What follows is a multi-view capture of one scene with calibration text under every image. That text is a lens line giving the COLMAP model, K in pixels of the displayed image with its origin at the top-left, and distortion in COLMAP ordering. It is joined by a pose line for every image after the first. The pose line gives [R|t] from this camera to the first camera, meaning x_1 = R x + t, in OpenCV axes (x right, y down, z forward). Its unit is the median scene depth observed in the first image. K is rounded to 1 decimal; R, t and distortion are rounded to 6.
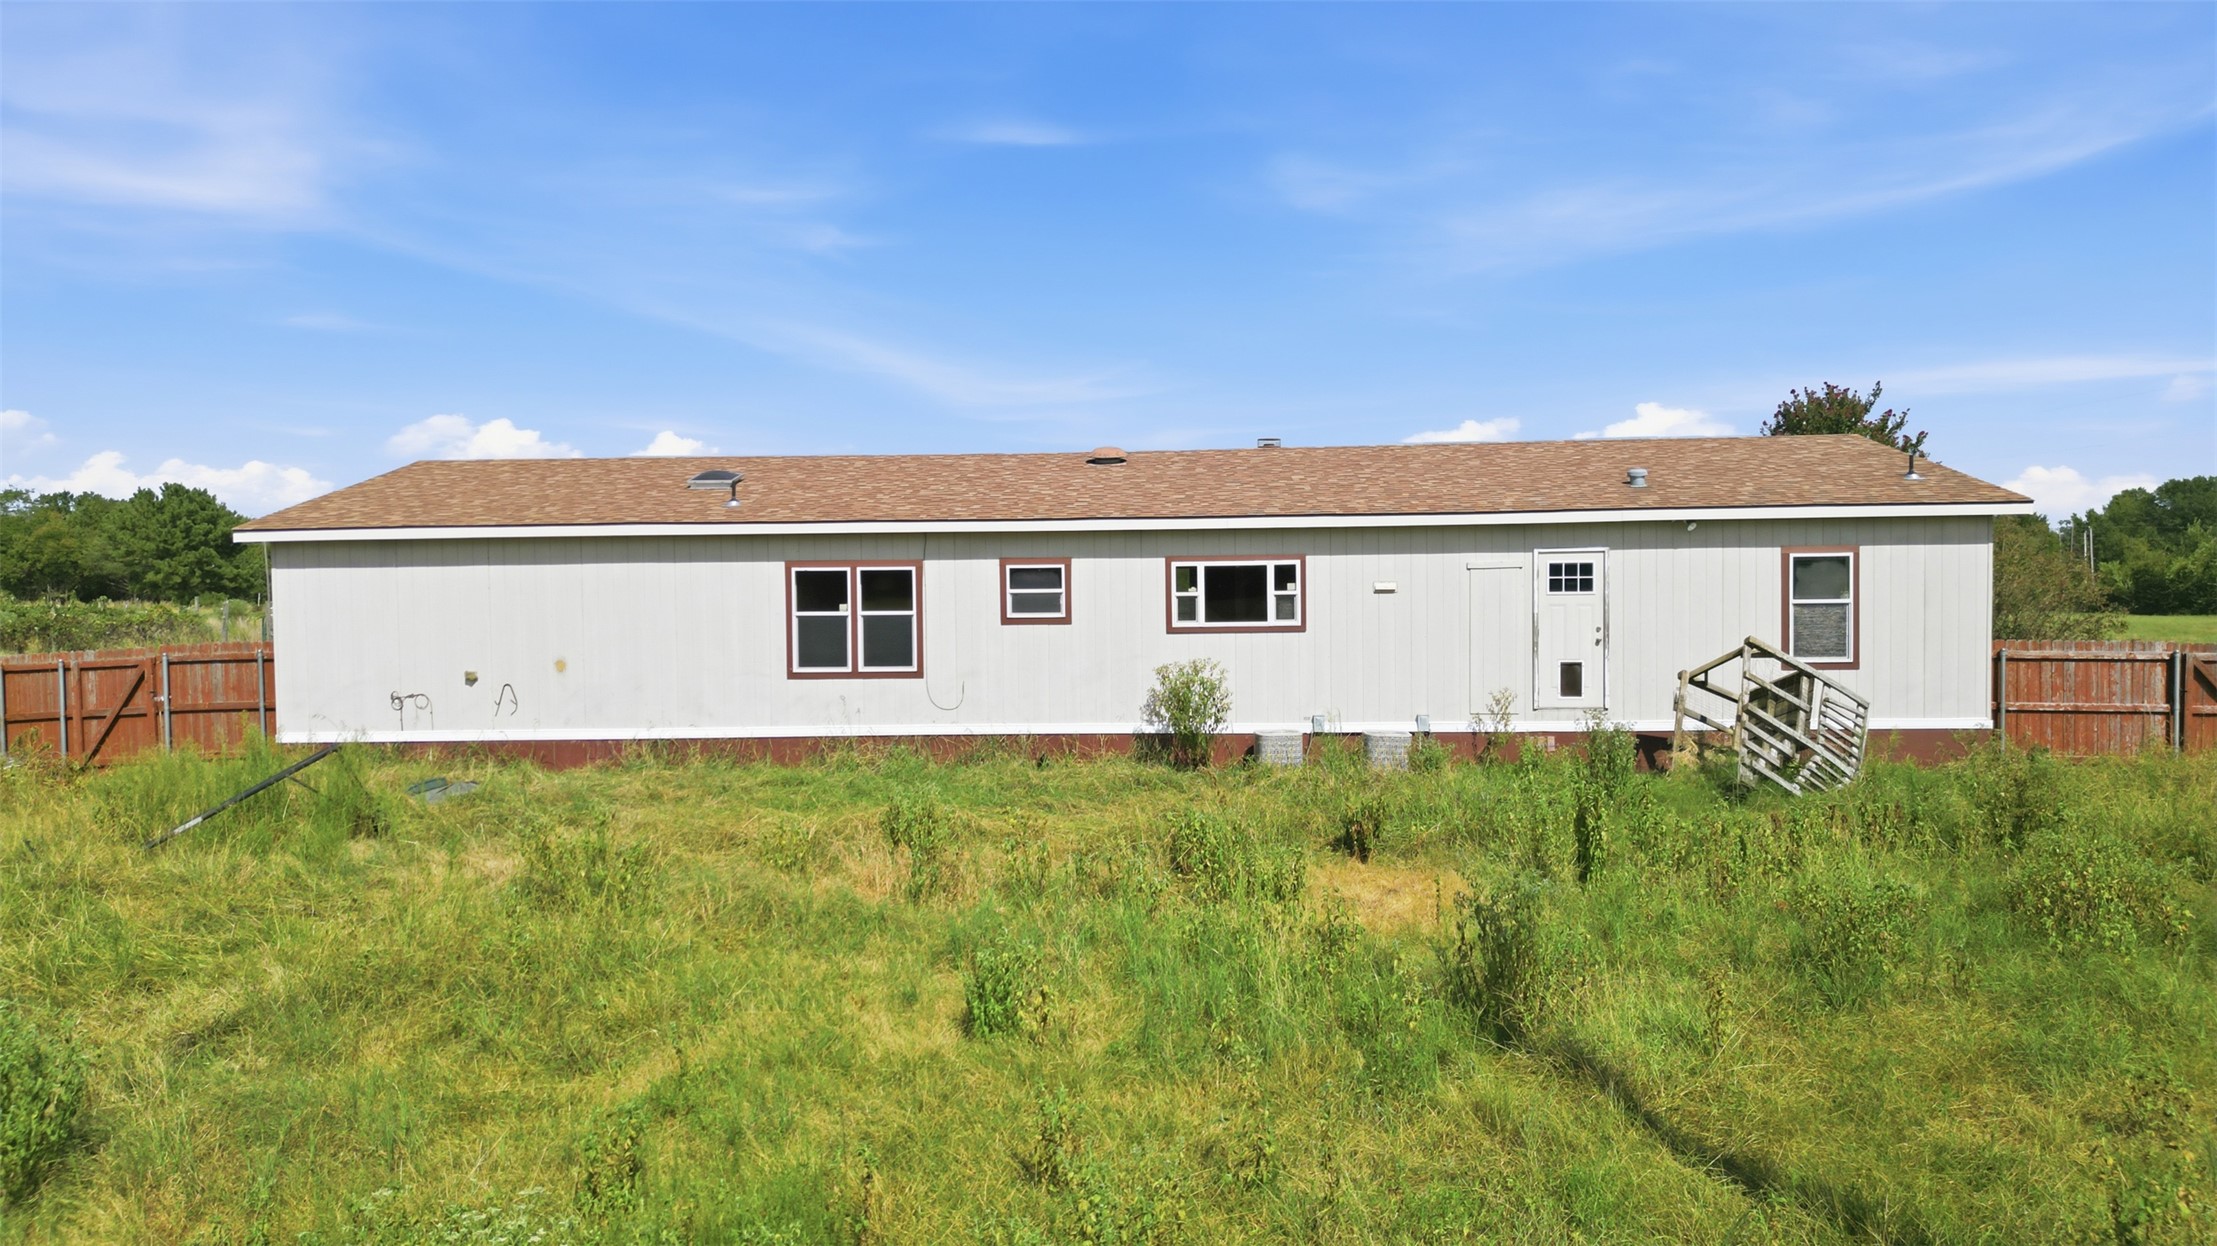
lens RADIAL K [[1584.2, 0, 1108.5], [0, 1584.2, 623.0], [0, 0, 1]] dist [0.112517, -0.132251]
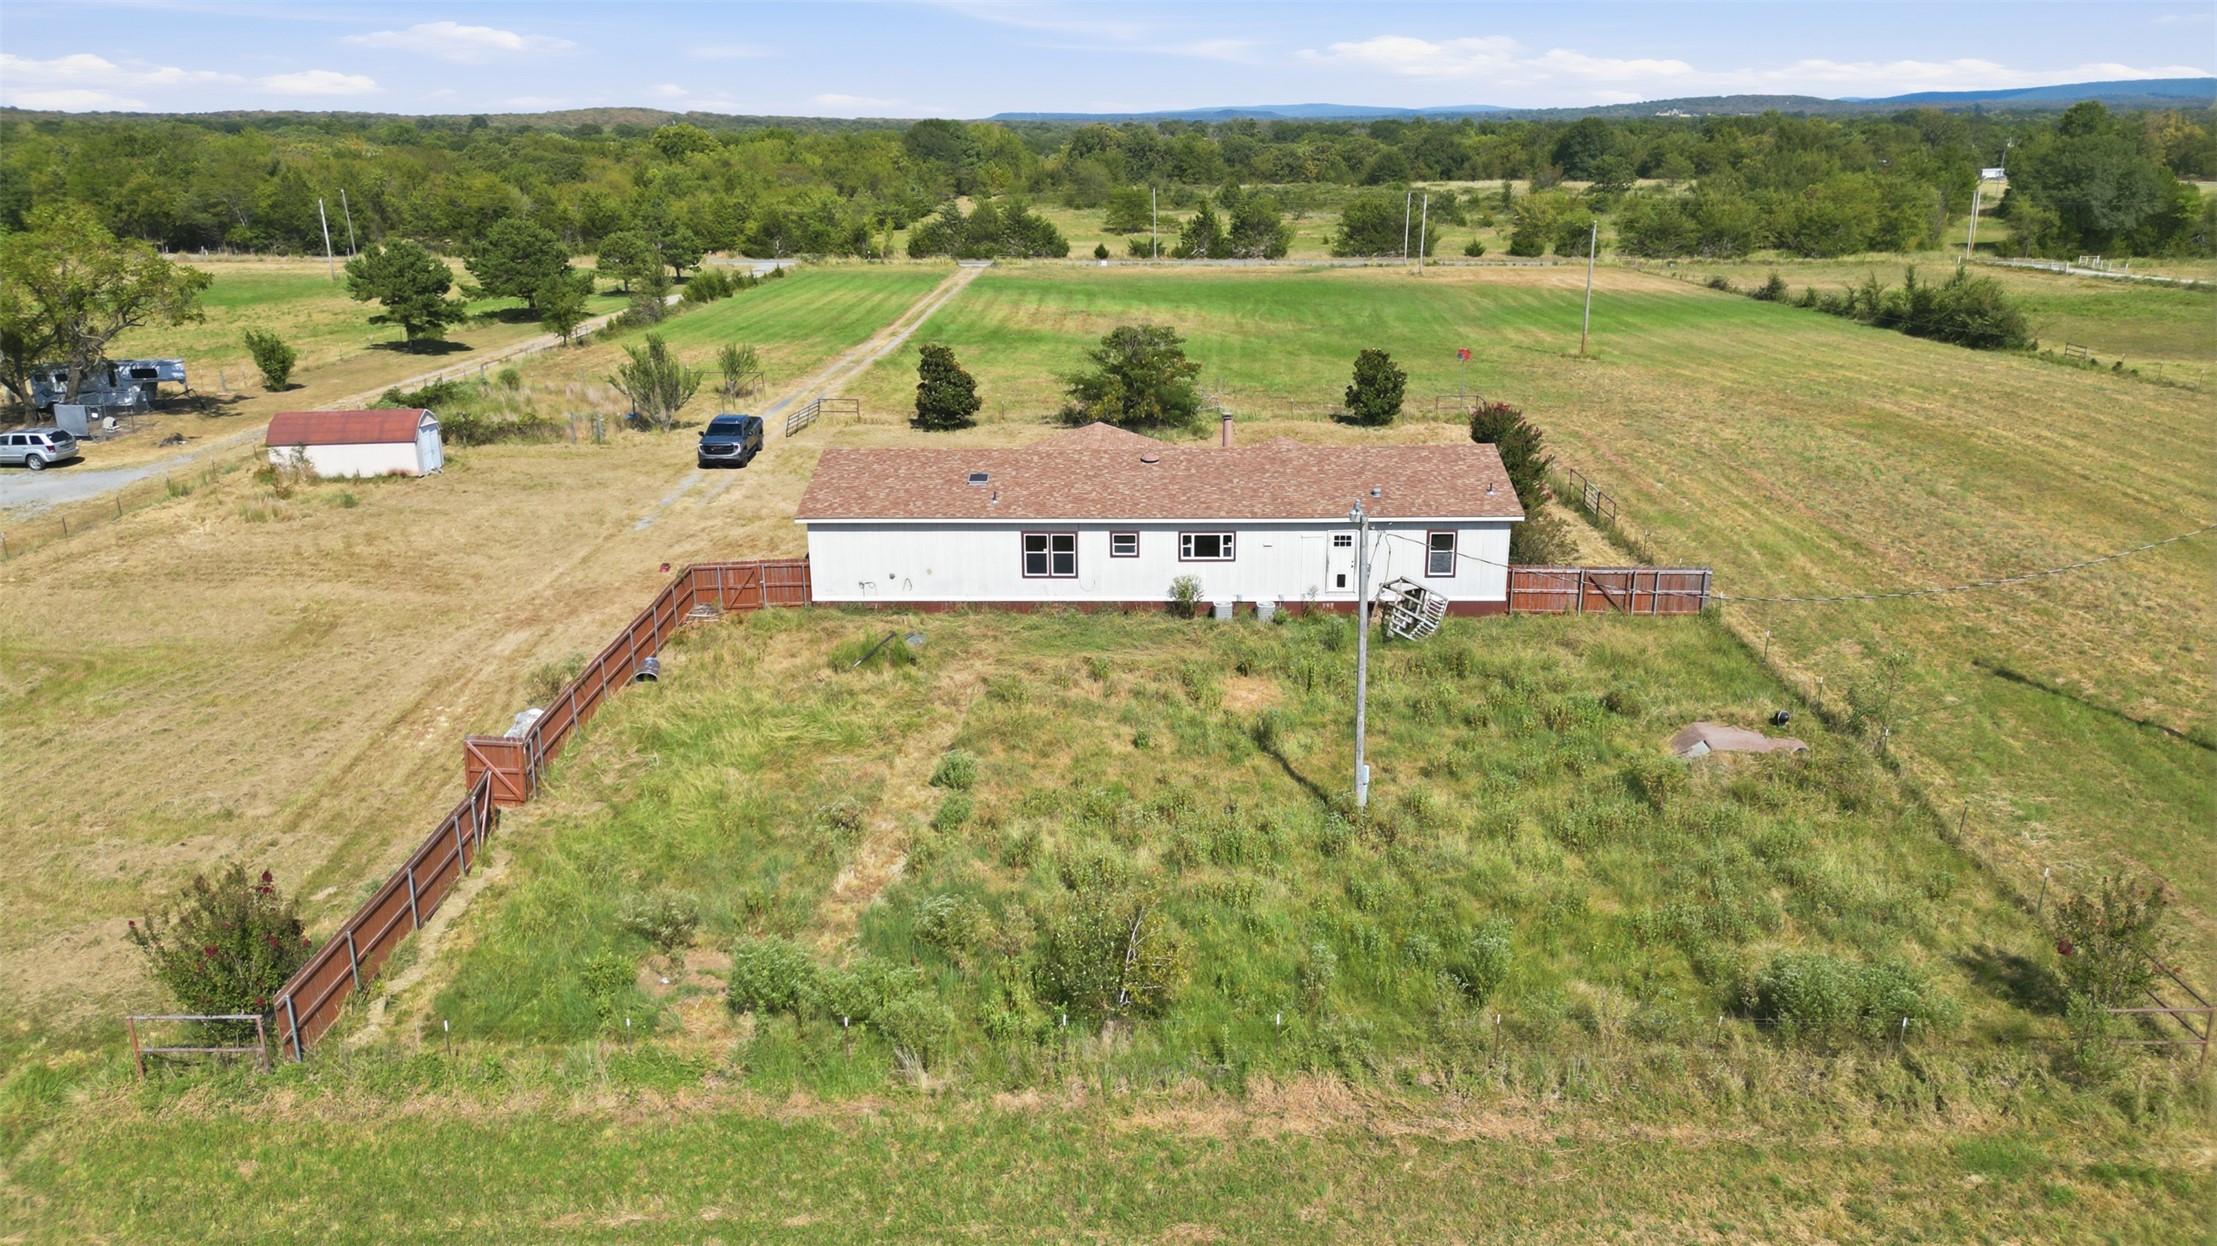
lens RADIAL K [[1584.2, 0, 1108.5], [0, 1584.2, 623.0], [0, 0, 1]] dist [0.112517, -0.132251]
pose [[0.999900, 0.001333, 0.014097, -0.105032], [-0.004944, 0.965760, 0.259390, -0.535688], [-0.013269, -0.259433, 0.965670, -1.380034]]
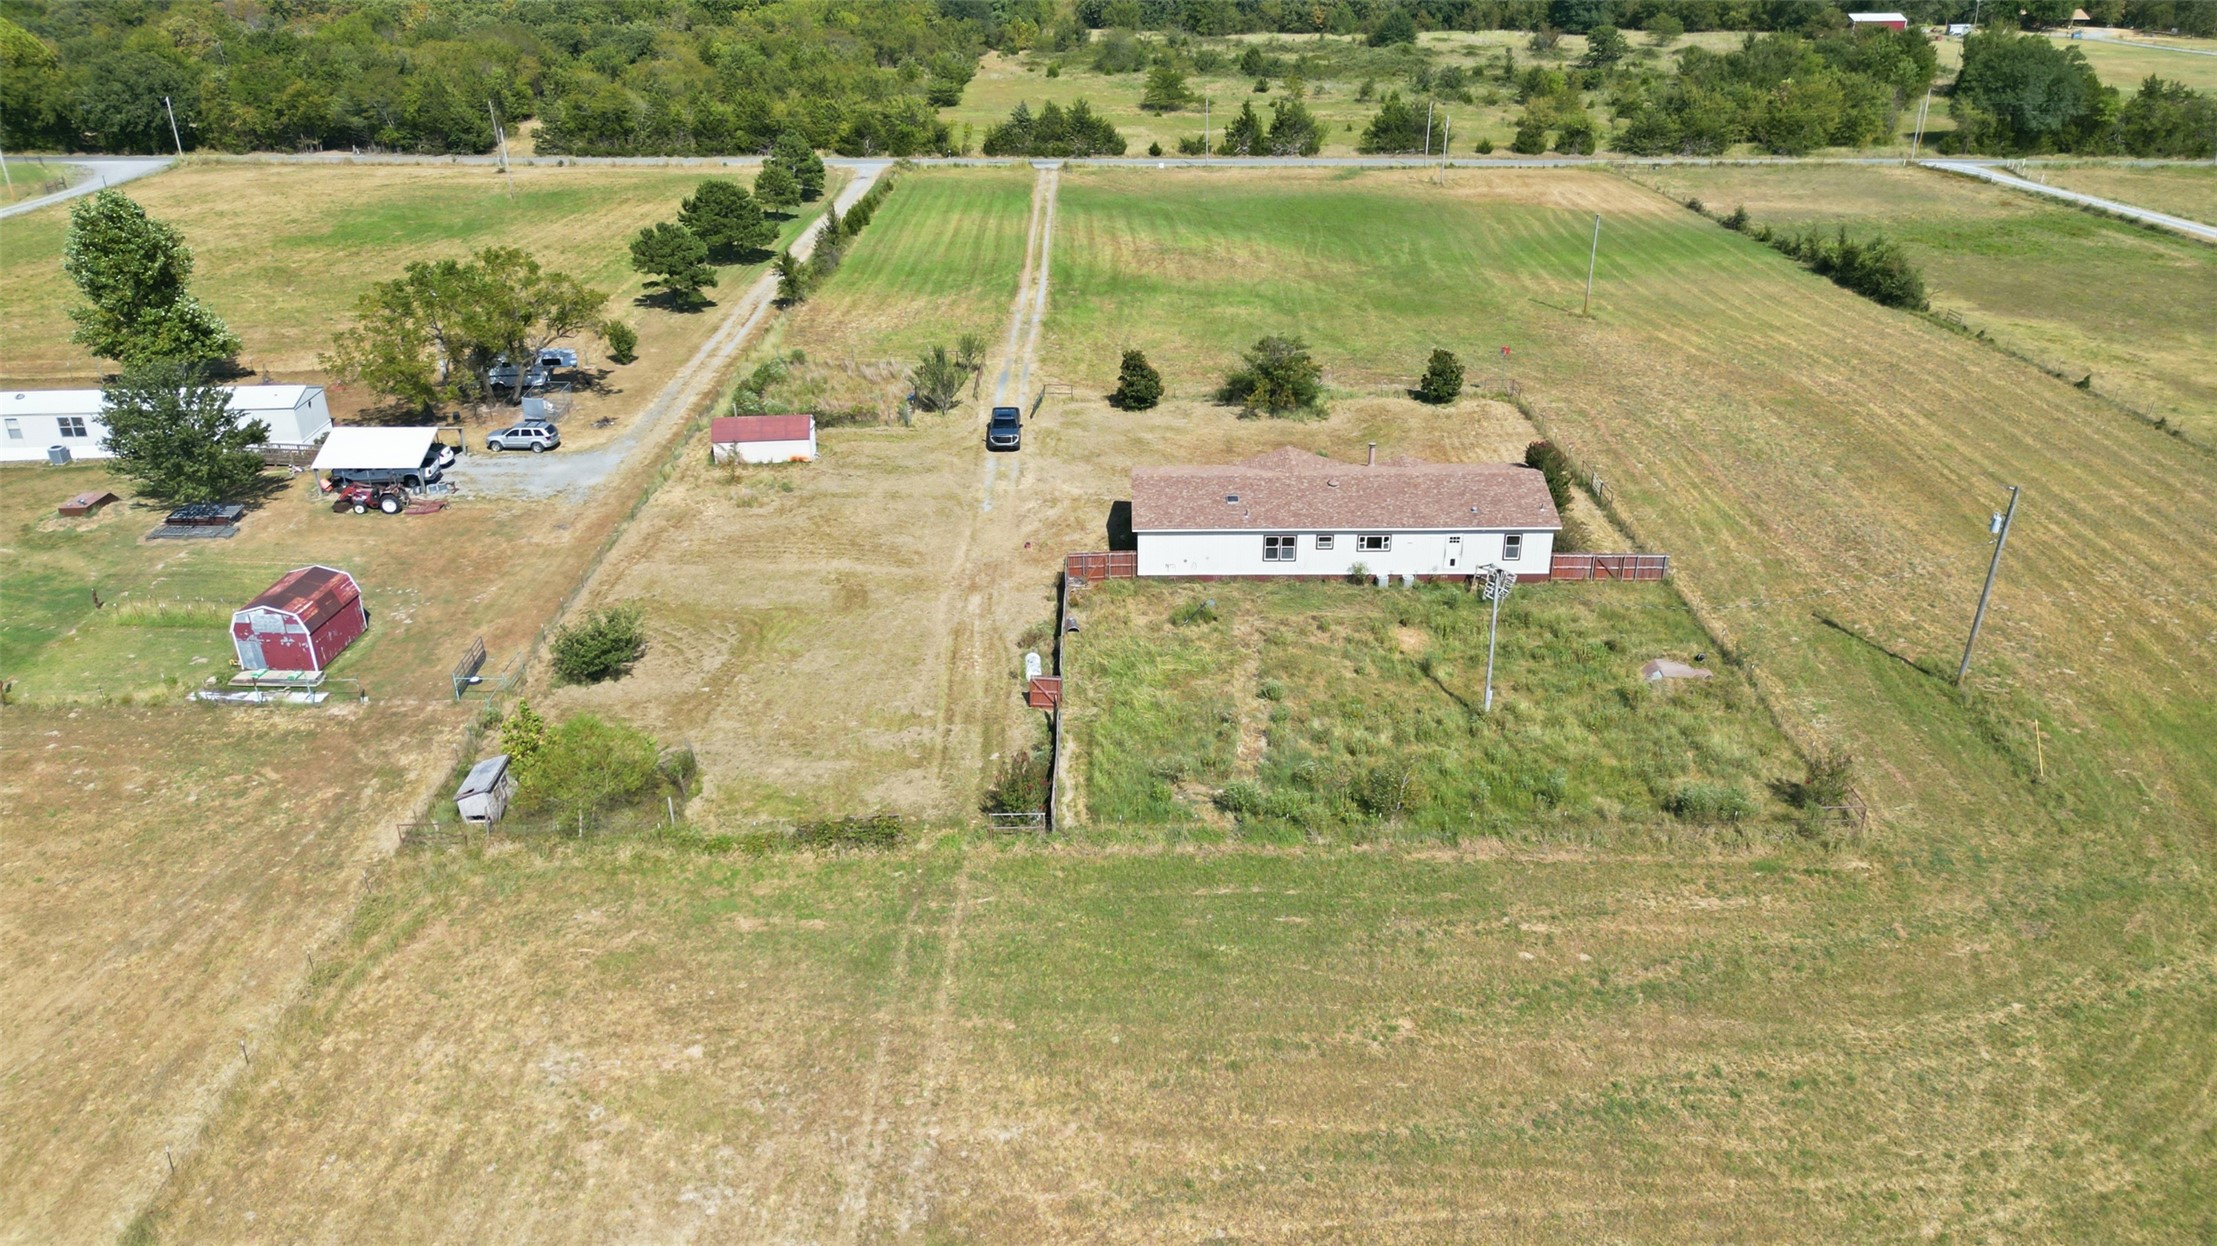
lens RADIAL K [[1584.2, 0, 1108.5], [0, 1584.2, 623.0], [0, 0, 1]] dist [0.112517, -0.132251]
pose [[0.999493, -0.007653, 0.030921, -0.738656], [-0.004568, 0.926235, 0.376918, -1.381489], [-0.031524, -0.376868, 0.925730, -2.887366]]
